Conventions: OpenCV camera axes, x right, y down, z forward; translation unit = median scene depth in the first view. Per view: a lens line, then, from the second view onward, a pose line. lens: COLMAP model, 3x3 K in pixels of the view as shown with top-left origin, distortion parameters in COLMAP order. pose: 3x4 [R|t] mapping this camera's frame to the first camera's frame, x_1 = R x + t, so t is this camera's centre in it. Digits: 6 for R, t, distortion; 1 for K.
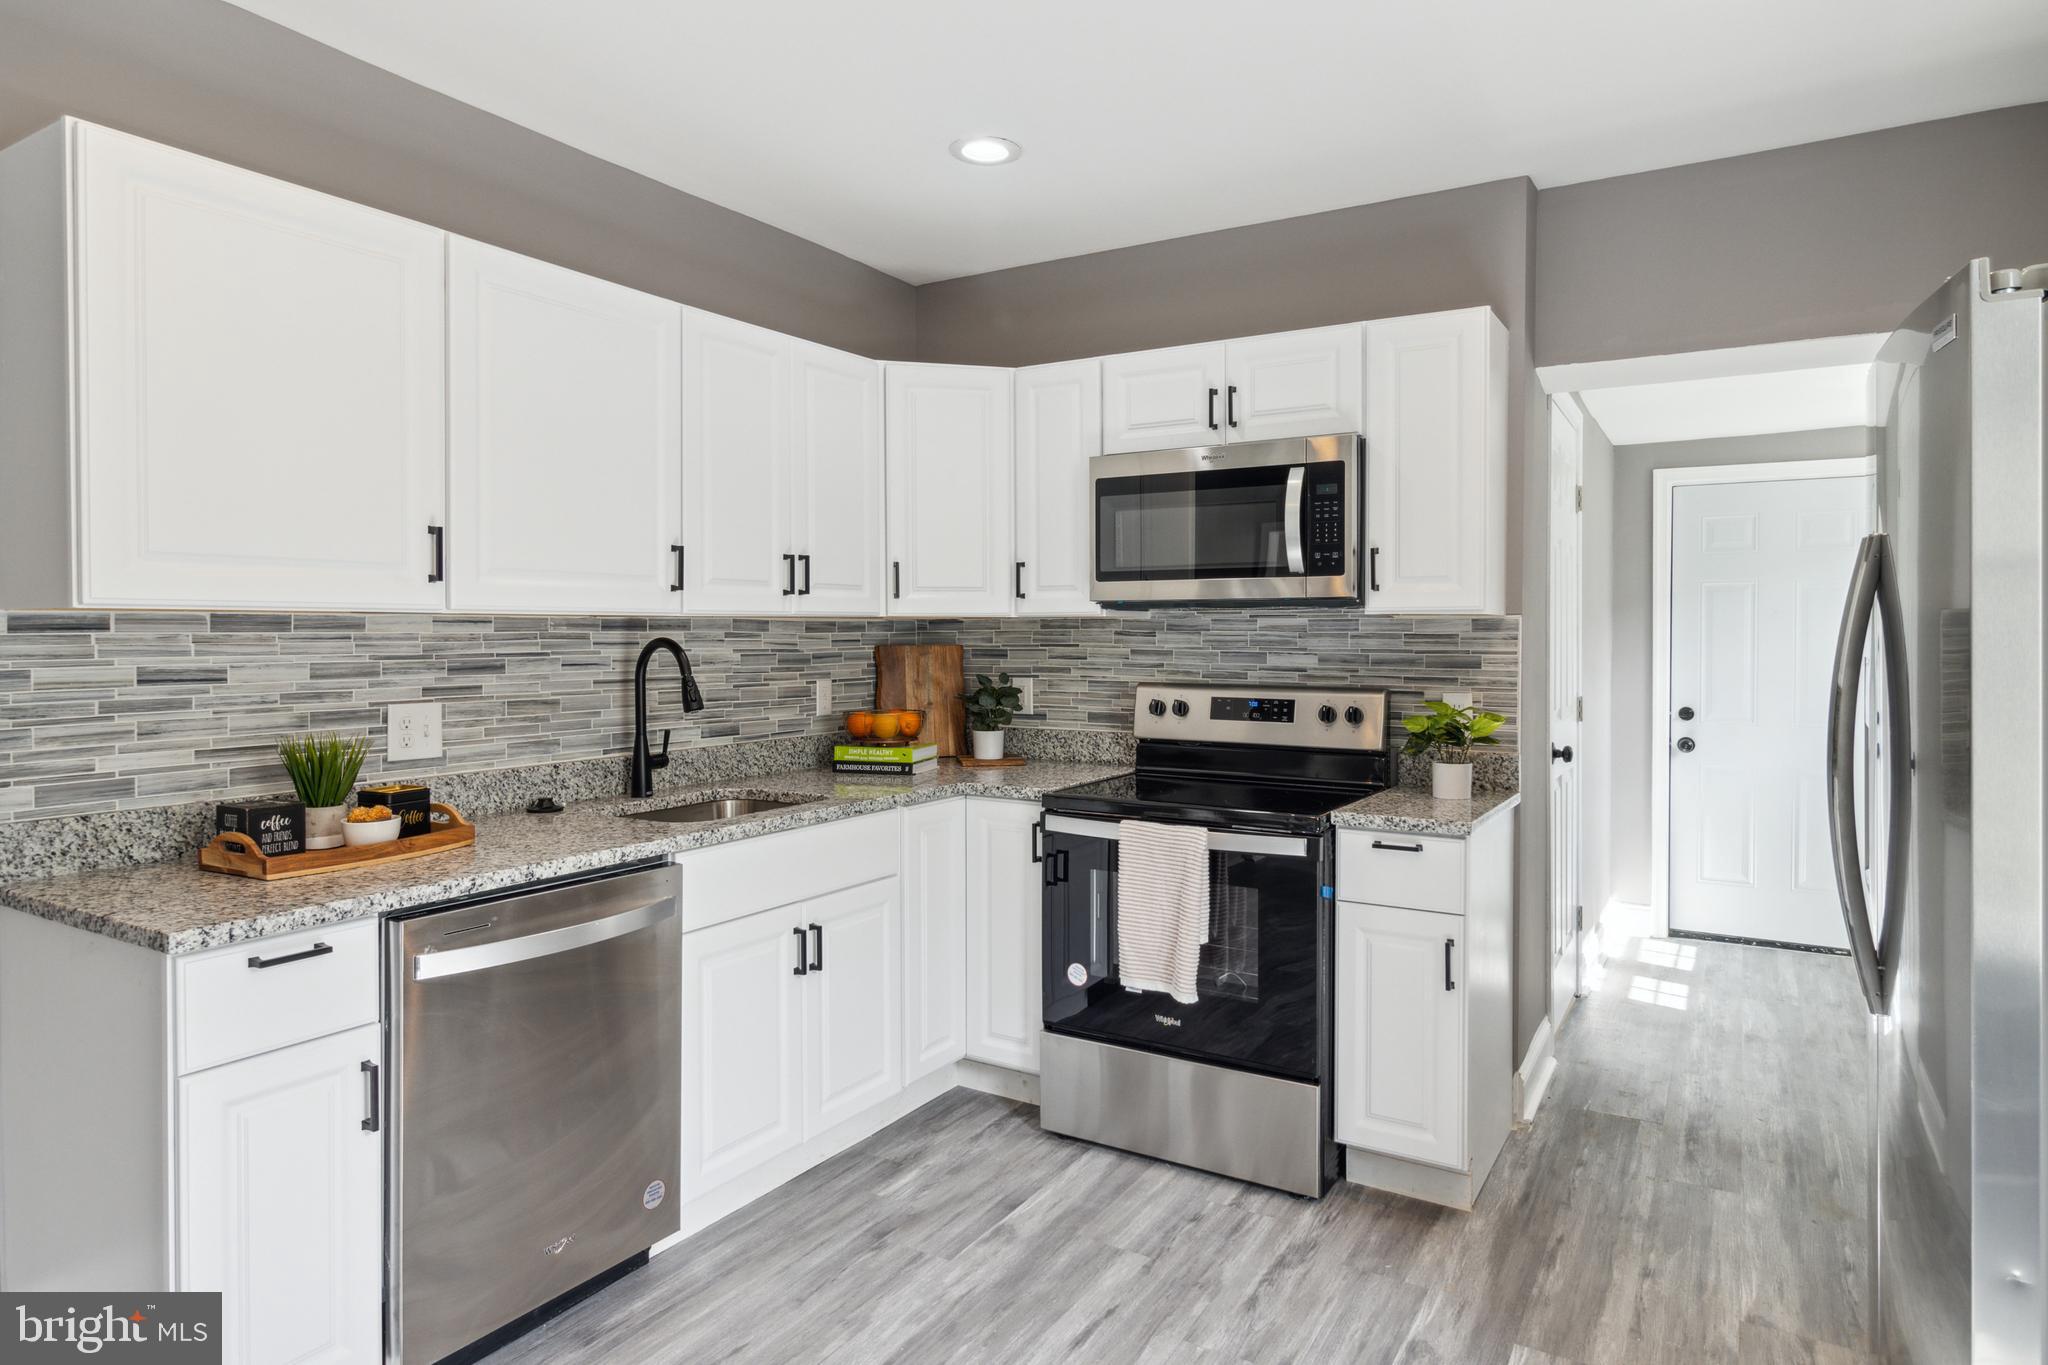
lens RADIAL K [[1182.3, 0, 1024.1], [0, 1182.3, 645.6], [0, 0, 1]] dist [0.000721, -0.001155]
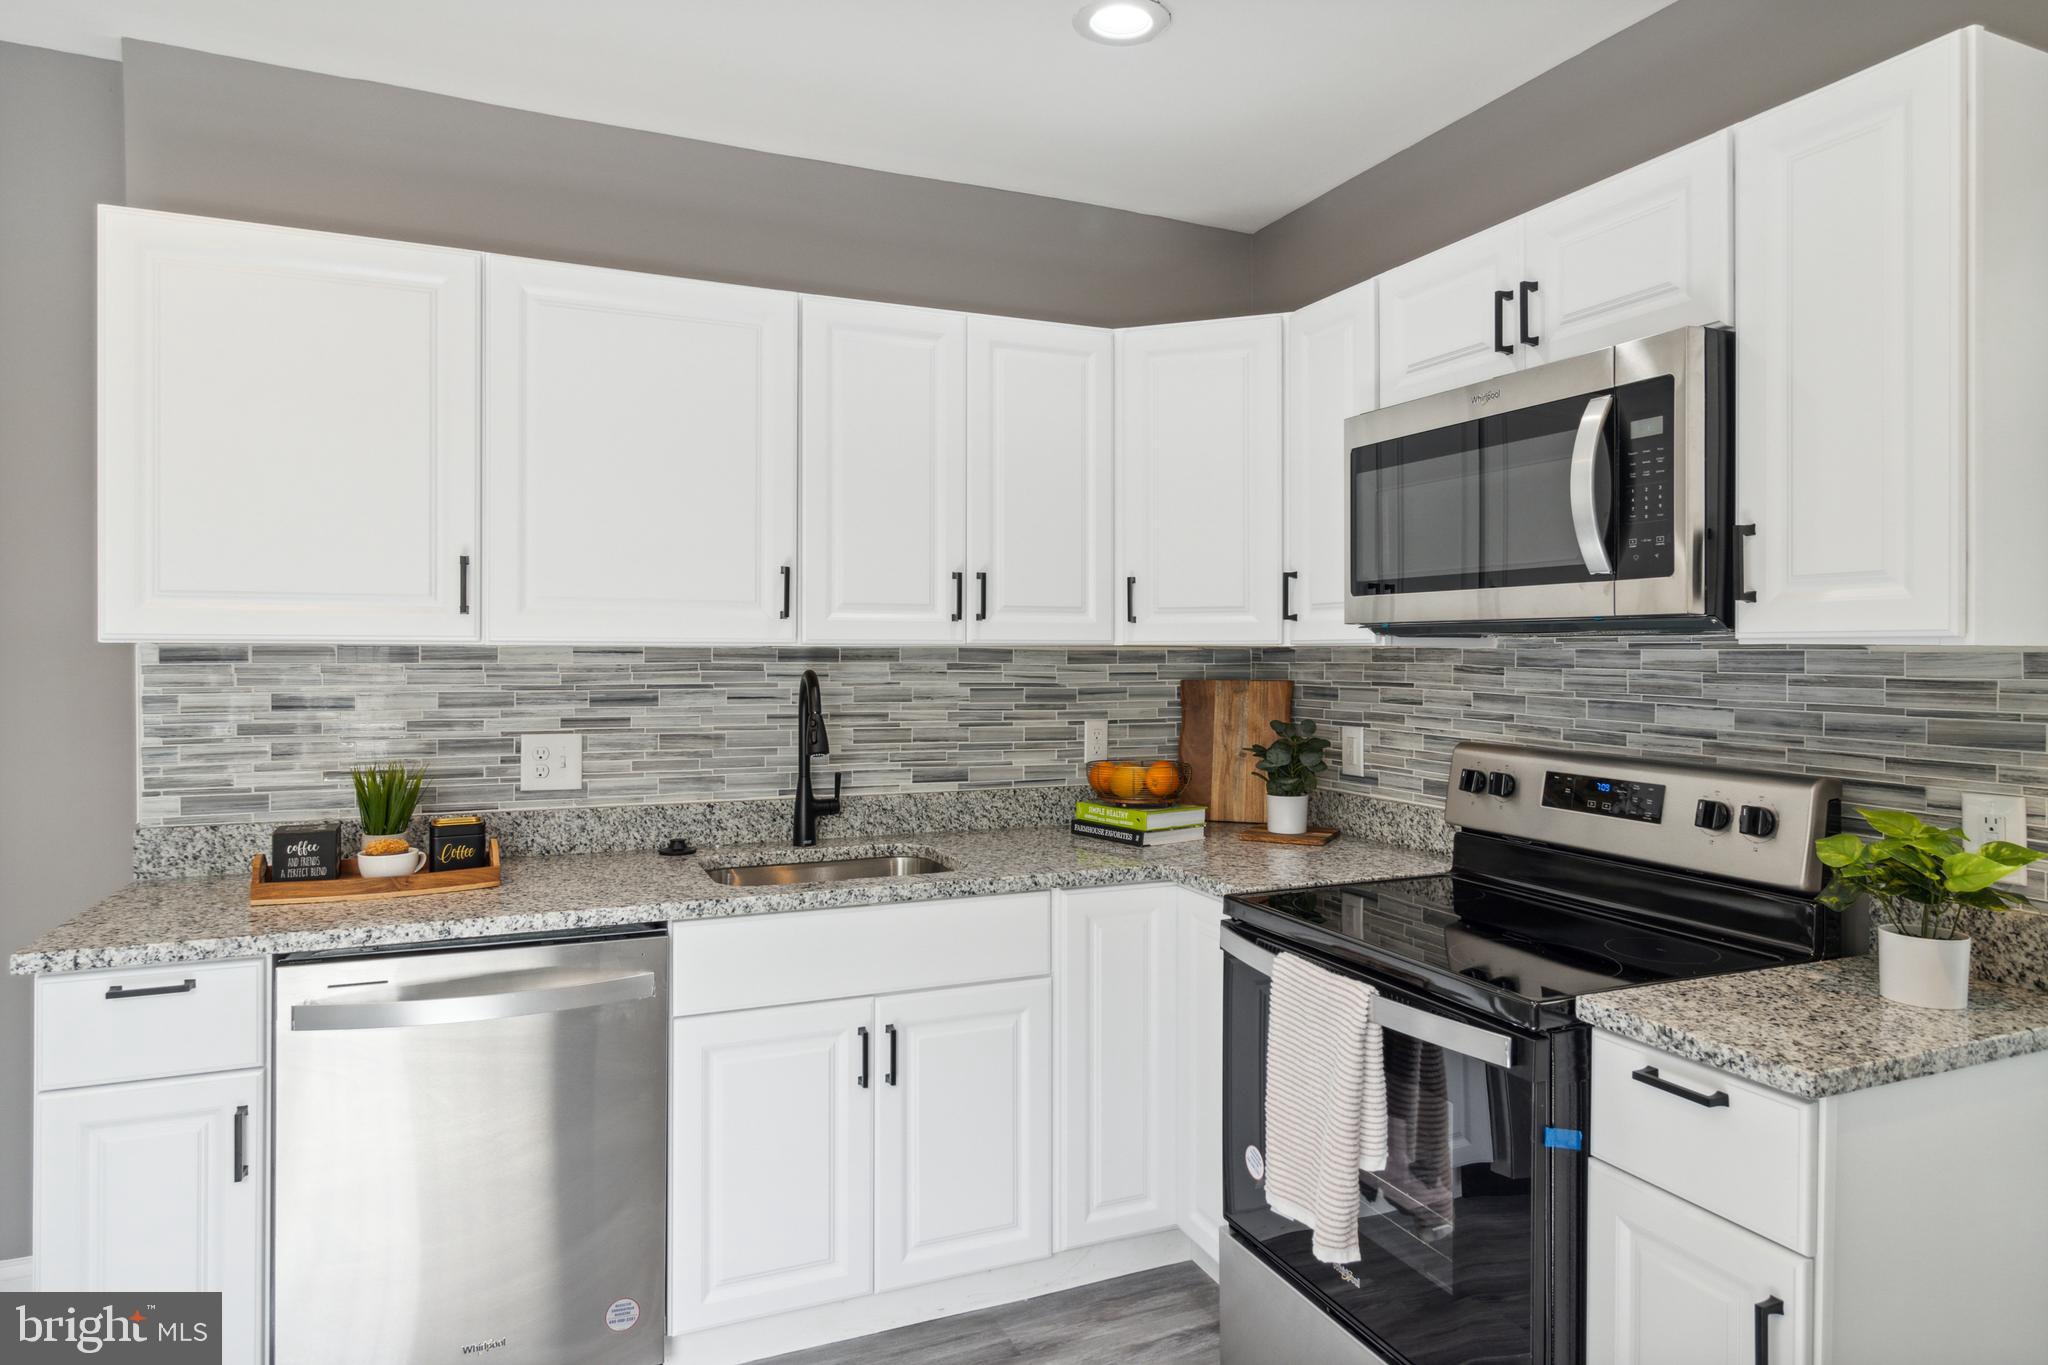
lens RADIAL K [[1182.3, 0, 1025.1], [0, 1182.3, 647.6], [0, 0, 1]] dist [0.000721, -0.001155]
pose [[0.821987, 0.002382, -0.569502, 0.334410], [-0.011629, 0.999853, -0.012603, -0.014293], [0.569388, 0.016982, 0.821893, 0.352573]]
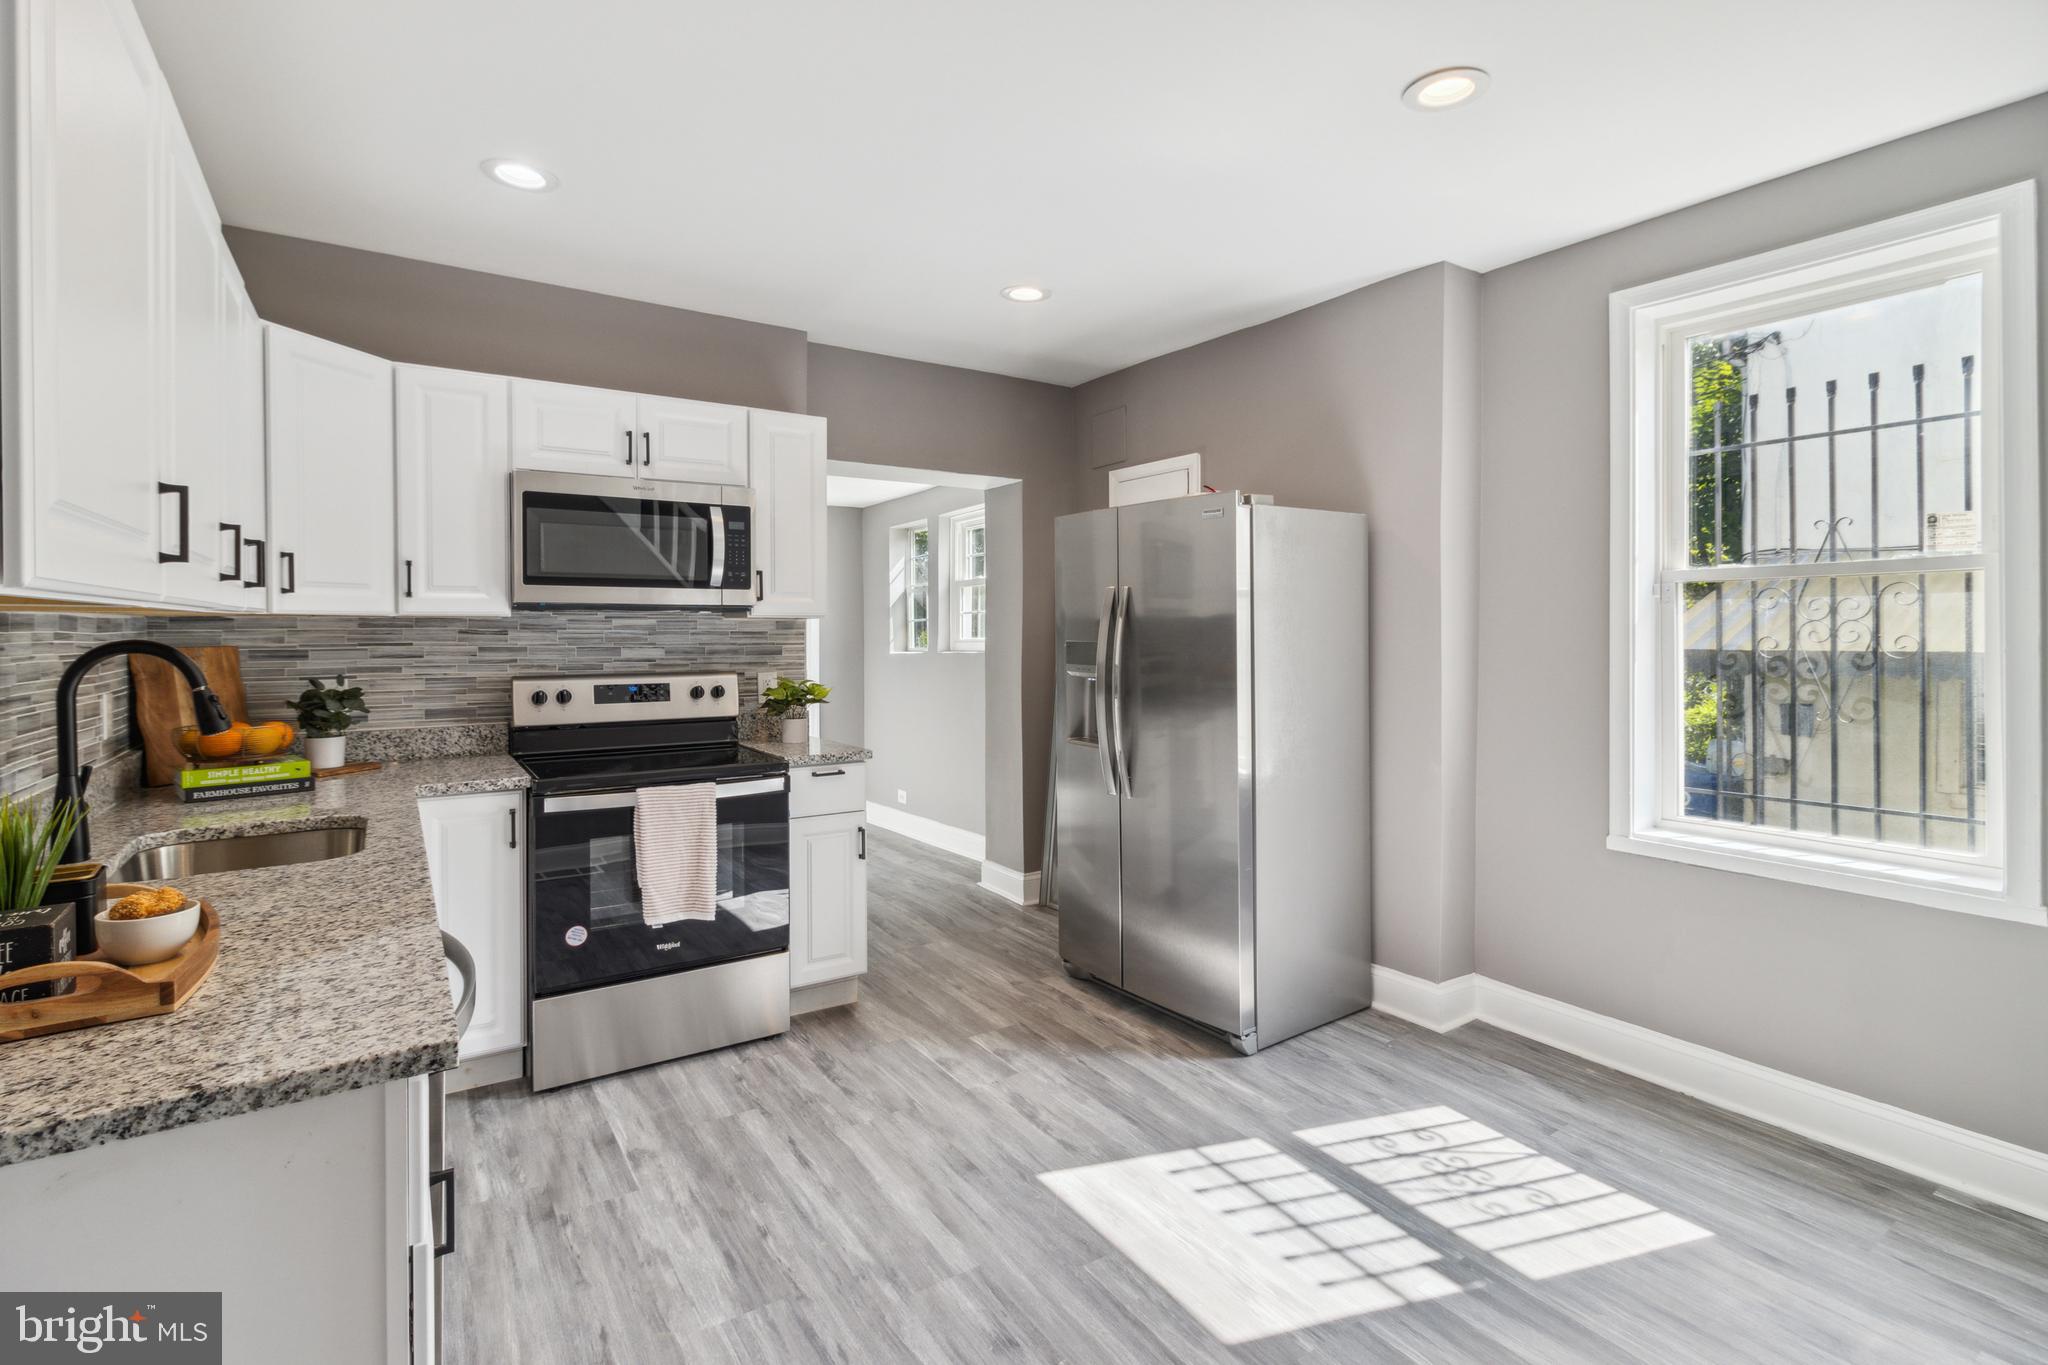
lens RADIAL K [[969.6, 0, 1014.7], [0, 969.6, 632.9], [0, 0, 1]] dist [0.002811, 0.001238]
pose [[0.434272, -0.005523, 0.900765, -0.612315], [0.011918, 0.999929, 0.000385, -0.005073], [-0.900703, 0.010568, 0.434307, 0.224779]]
